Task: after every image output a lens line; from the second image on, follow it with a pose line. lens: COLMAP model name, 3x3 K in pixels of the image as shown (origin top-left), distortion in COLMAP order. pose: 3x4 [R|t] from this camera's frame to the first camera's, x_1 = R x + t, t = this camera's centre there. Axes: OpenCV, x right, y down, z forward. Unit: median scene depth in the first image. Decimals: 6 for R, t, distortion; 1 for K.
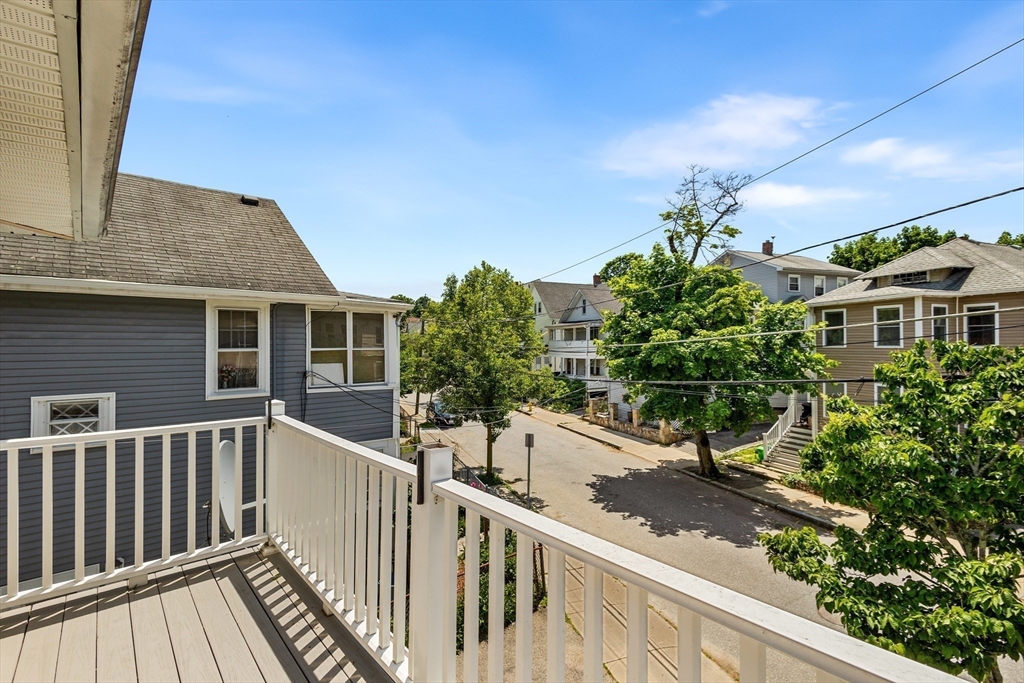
lens RADIAL K [[475.1, 0, 510.1], [0, 475.1, 340.0], [0, 0, 1]] dist [0.017025, -0.004338]
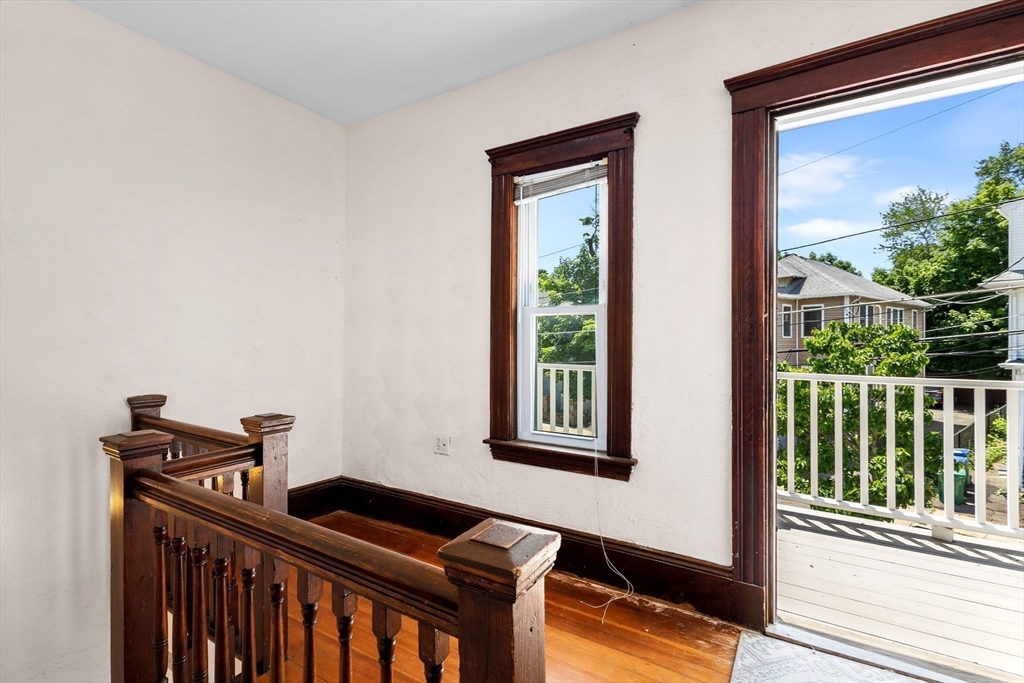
lens RADIAL K [[475.1, 0, 514.6], [0, 475.1, 343.5], [0, 0, 1]] dist [0.017025, -0.004338]
pose [[0.957623, 0.001611, 0.288020, -0.220616], [-0.006115, 0.999873, 0.014737, 0.021714], [-0.287960, -0.015874, 0.957511, -0.060568]]
